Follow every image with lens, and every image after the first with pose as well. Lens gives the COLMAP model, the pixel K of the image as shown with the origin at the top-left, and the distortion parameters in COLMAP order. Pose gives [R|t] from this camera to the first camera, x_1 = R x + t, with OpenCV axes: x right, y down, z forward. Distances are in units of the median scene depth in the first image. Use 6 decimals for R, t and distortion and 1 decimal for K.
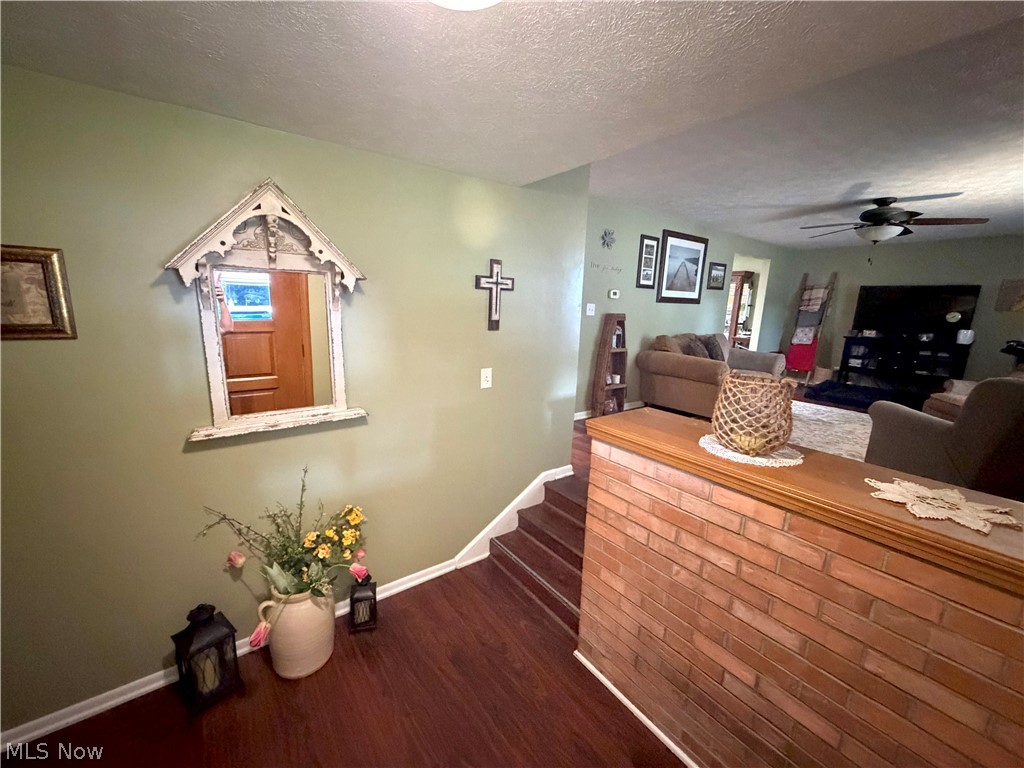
lens RADIAL K [[406.8, 0, 510.0], [0, 406.8, 386.0], [0, 0, 1]] dist [-0.000007, -0.000111]
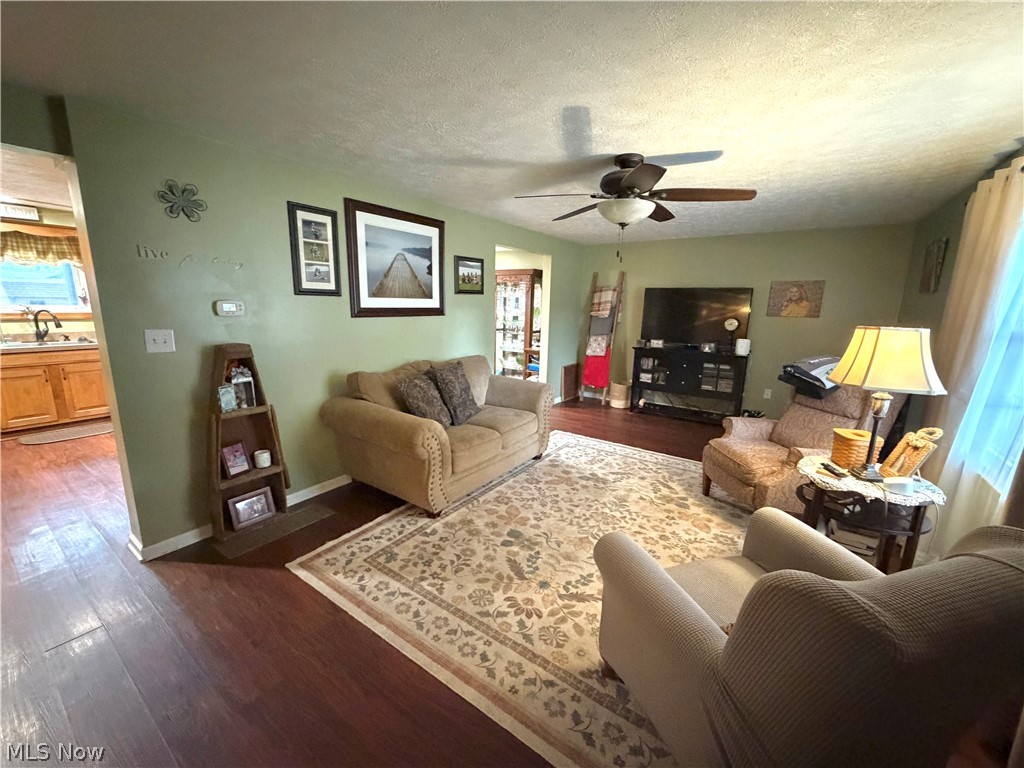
lens RADIAL K [[406.8, 0, 510.0], [0, 406.8, 386.0], [0, 0, 1]] dist [-0.000007, -0.000111]
pose [[0.949586, -0.074652, 0.304488, 0.512298], [0.072140, 0.997204, 0.019510, -0.125716], [-0.305093, 0.003439, 0.952316, 0.440709]]
